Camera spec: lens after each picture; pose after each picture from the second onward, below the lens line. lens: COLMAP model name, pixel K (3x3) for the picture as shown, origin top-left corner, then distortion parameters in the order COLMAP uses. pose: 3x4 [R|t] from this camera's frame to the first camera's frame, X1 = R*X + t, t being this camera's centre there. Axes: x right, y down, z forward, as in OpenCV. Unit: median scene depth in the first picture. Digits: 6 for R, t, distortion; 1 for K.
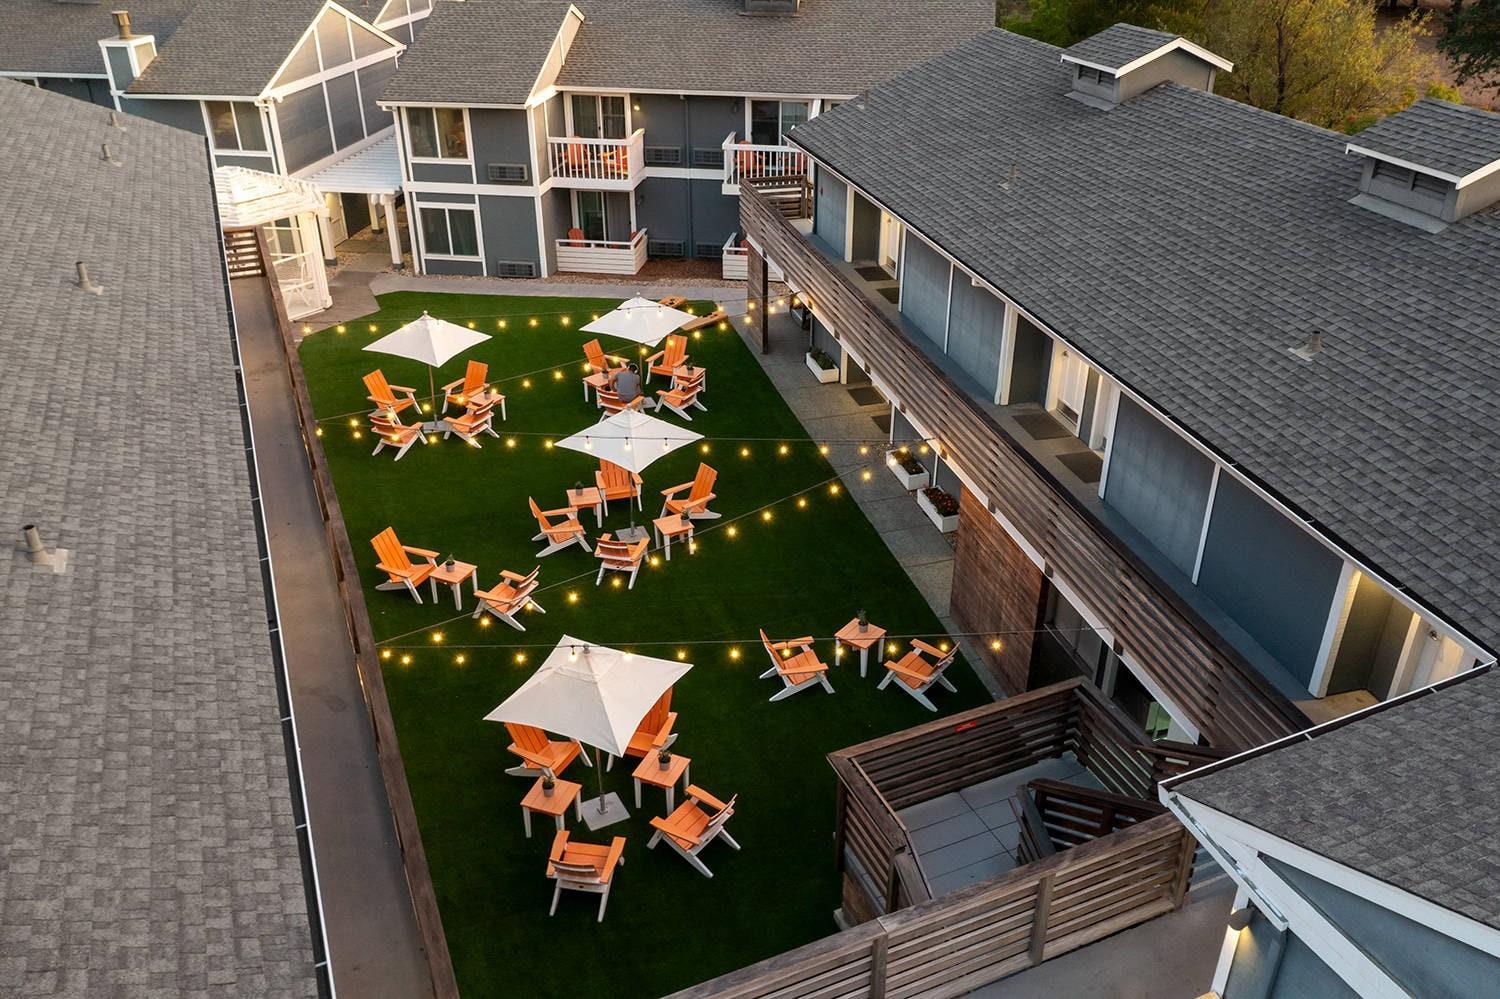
lens RADIAL K [[1391.1, 0, 744.8], [0, 1391.1, 519.3], [0, 0, 1]] dist [0.004942, -0.000315]
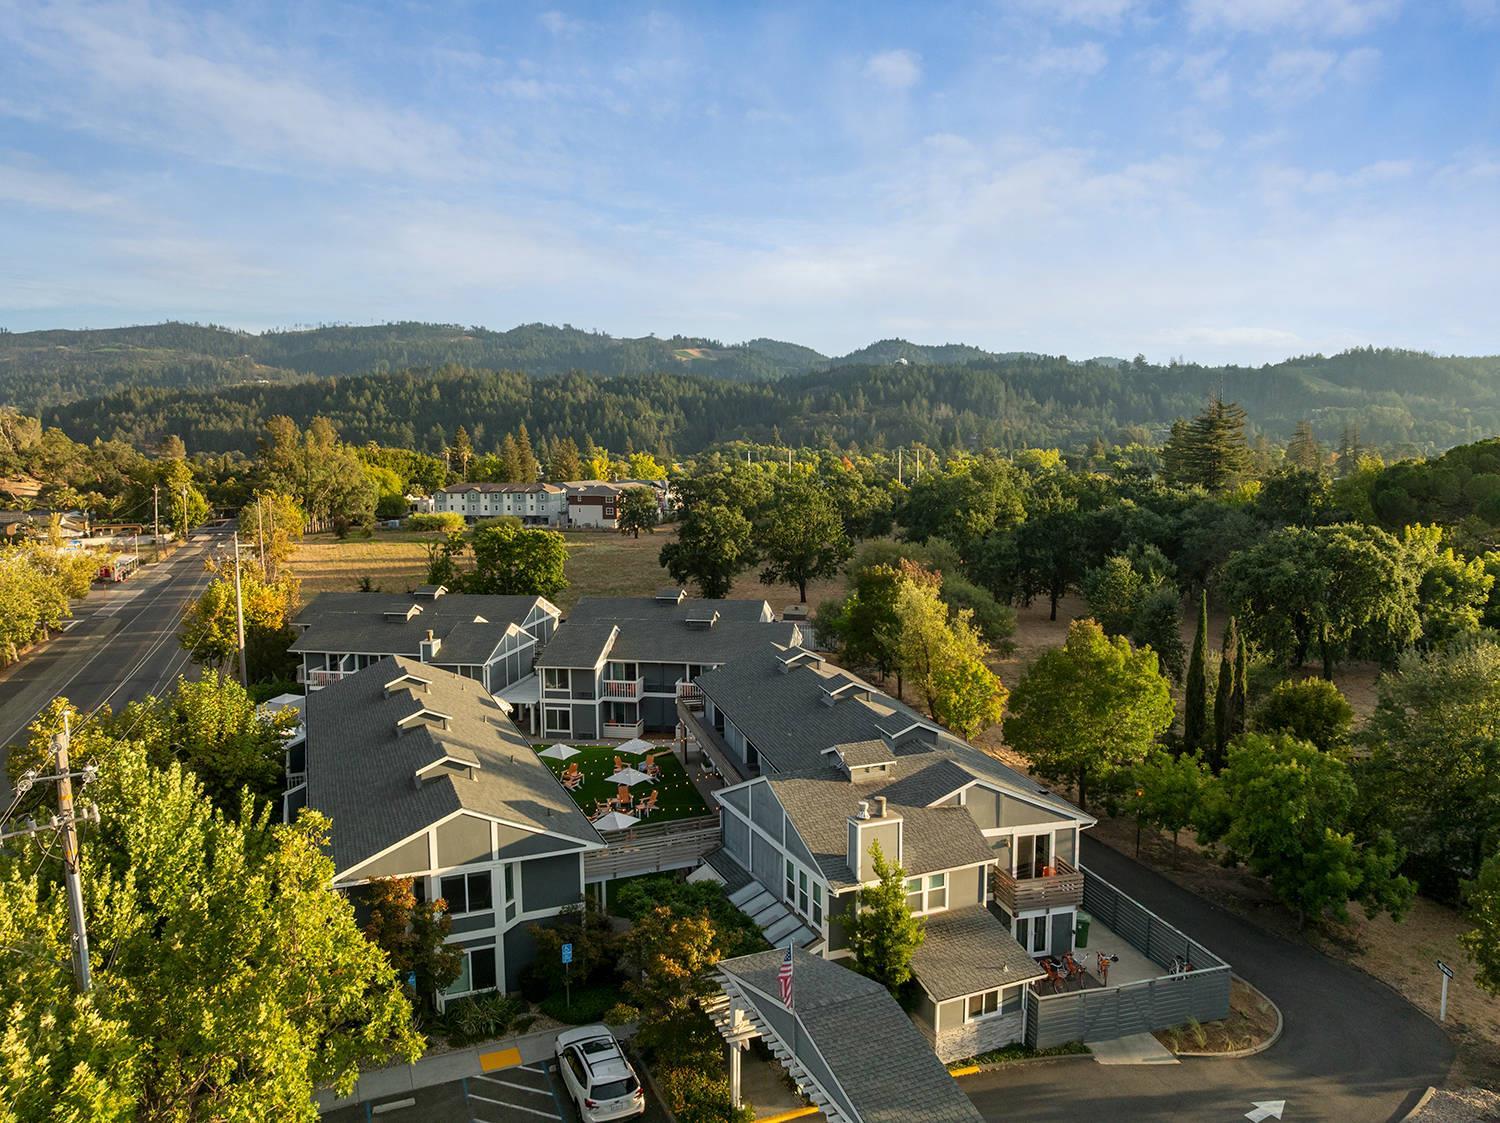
lens RADIAL K [[1044.6, 0, 750.0], [0, 1044.6, 561.5], [0, 0, 1]] dist [-0.035036, 0.007188]
pose [[0.999884, 0.001137, 0.015205, 0.084579], [0.004493, 0.930978, -0.365047, 0.191120], [-0.014571, 0.365073, 0.930865, -0.747745]]
